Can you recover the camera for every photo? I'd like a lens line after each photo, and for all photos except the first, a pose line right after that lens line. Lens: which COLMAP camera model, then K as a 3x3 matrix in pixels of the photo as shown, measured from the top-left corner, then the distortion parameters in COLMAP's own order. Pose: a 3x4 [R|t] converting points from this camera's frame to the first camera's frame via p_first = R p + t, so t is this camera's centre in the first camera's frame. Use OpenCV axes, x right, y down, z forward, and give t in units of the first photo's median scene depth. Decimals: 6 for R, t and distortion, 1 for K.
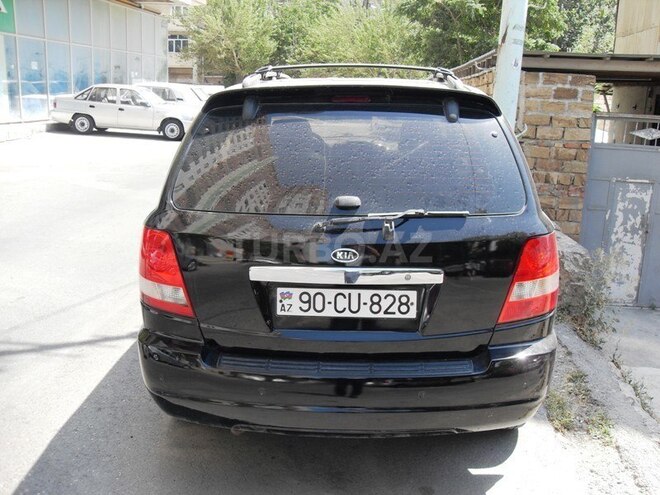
lens RADIAL K [[690.8, 0, 355.2], [0, 690.8, 247.1], [0, 0, 1]] dist [-0.209965, 0.229804]
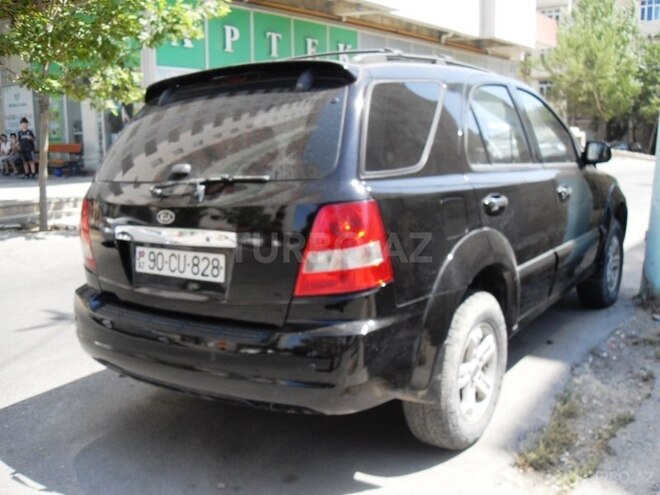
lens RADIAL K [[690.8, 0, 355.2], [0, 690.8, 247.1], [0, 0, 1]] dist [-0.209965, 0.229804]
pose [[0.841588, 0.040054, -0.538633, 0.679468], [-0.078929, 0.995661, -0.049282, 0.073754], [0.534322, 0.083989, 0.841098, 0.214495]]
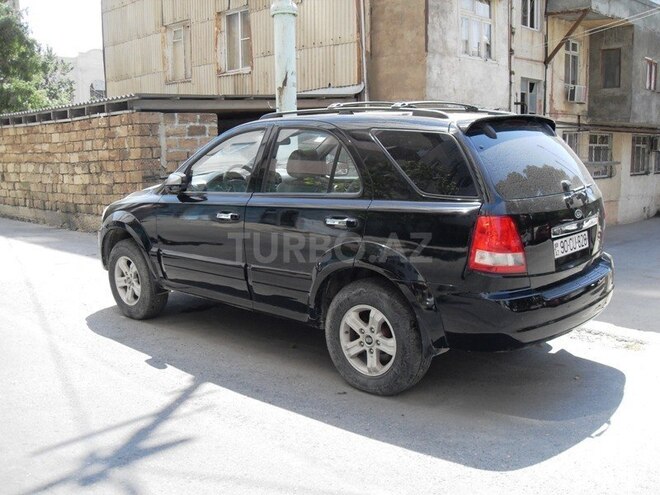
lens RADIAL K [[690.8, 0, 355.2], [0, 690.8, 247.1], [0, 0, 1]] dist [-0.209965, 0.229804]
pose [[0.636783, -0.159159, 0.754437, -1.356568], [0.206612, 0.977902, 0.031911, -0.061954], [-0.742845, 0.135555, 0.655596, 0.270815]]
